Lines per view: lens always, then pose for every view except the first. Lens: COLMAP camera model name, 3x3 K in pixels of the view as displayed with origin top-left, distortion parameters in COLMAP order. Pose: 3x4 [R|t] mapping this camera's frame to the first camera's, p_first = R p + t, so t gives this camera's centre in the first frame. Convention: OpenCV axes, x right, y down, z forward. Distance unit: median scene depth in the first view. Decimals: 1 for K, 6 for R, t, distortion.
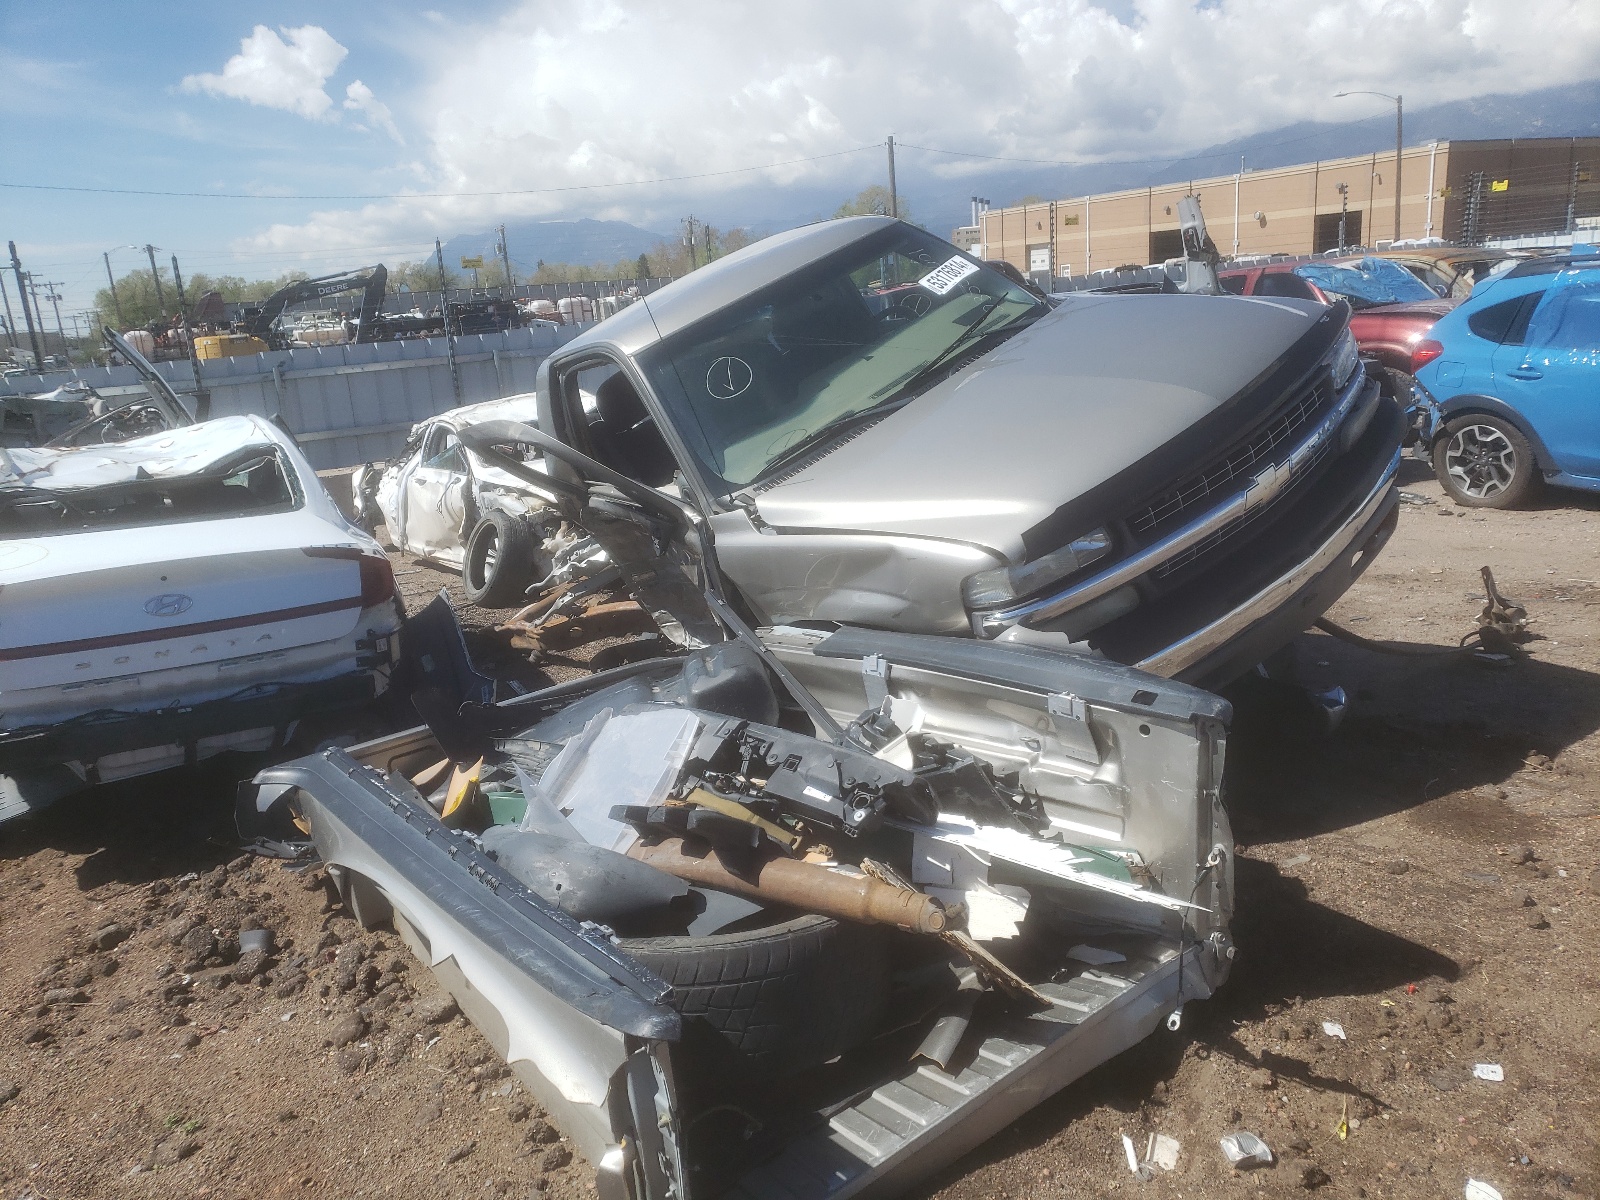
lens RADIAL K [[1260.5, 0, 799.0], [0, 1260.5, 601.4], [0, 0, 1]] dist [0.043130, -0.008111]
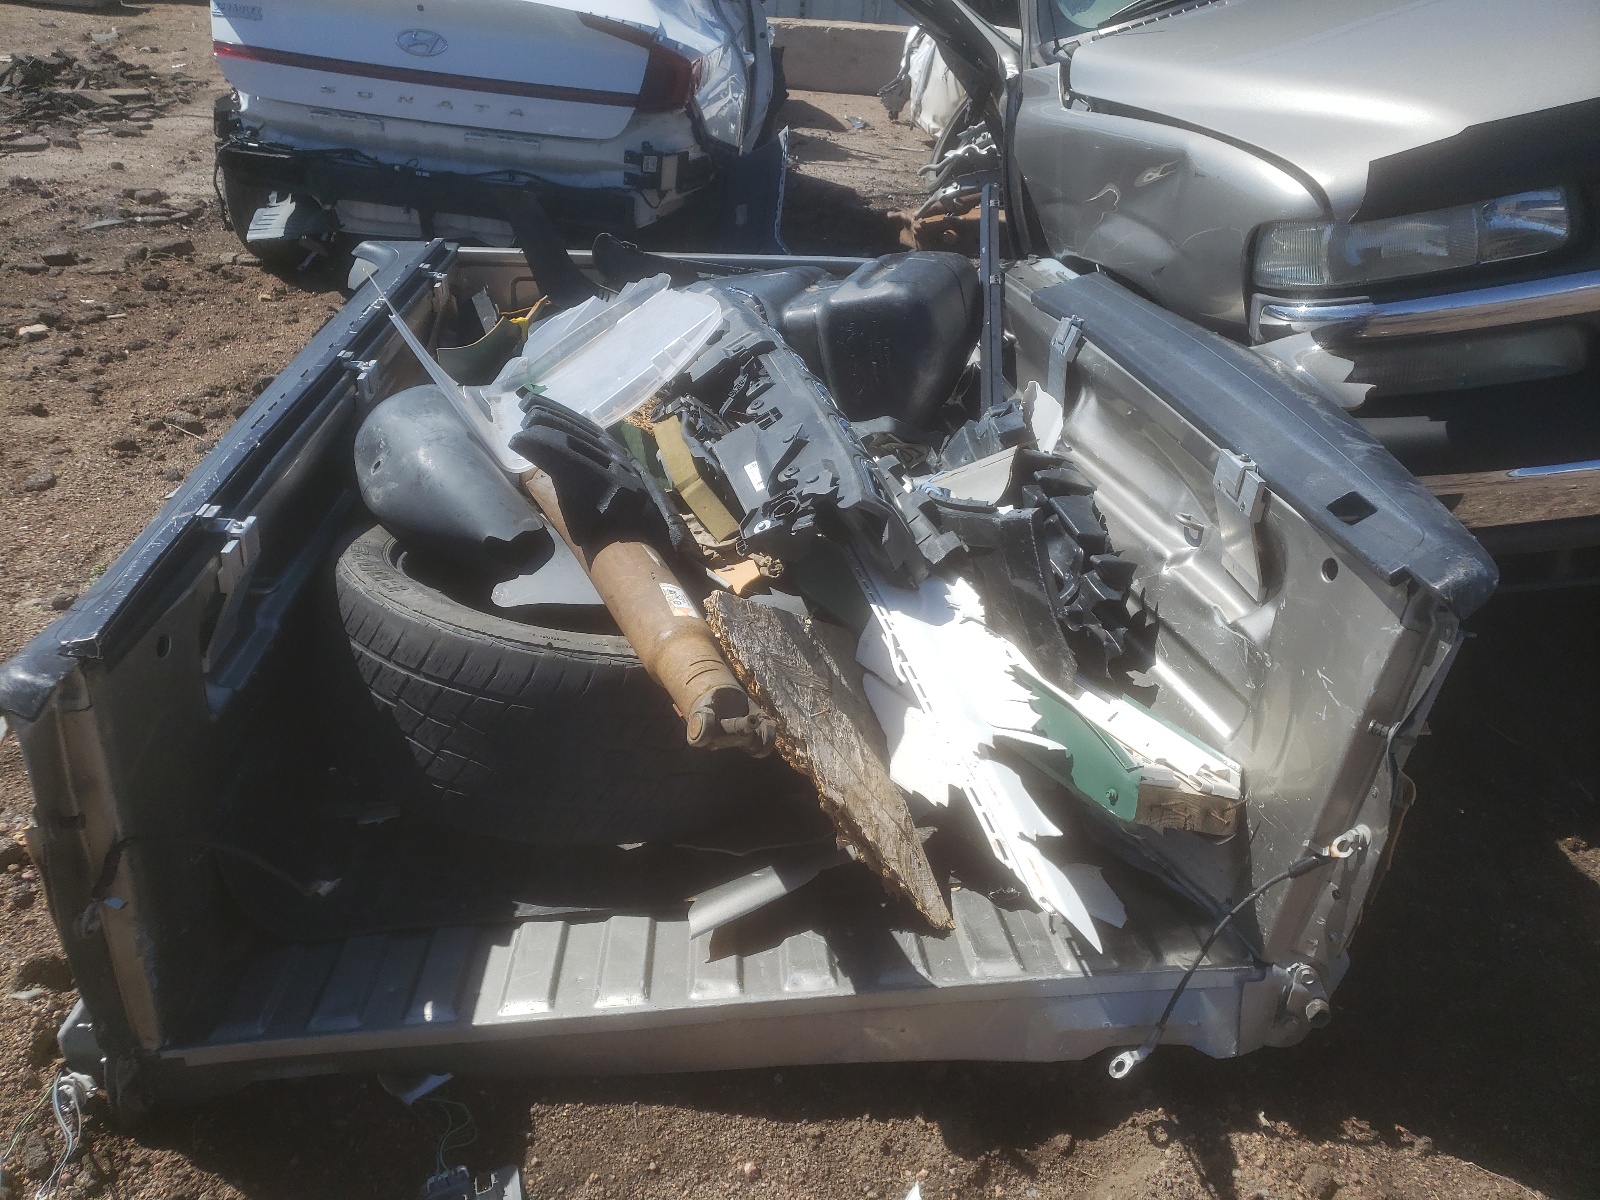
lens RADIAL K [[1260.5, 0, 796.6], [0, 1260.5, 612.5], [0, 0, 1]] dist [0.043130, -0.008111]
pose [[0.844240, 0.379209, -0.378759, 0.238857], [-0.261006, 0.908114, 0.327421, 0.005667], [0.468118, -0.177564, 0.865643, 0.376092]]
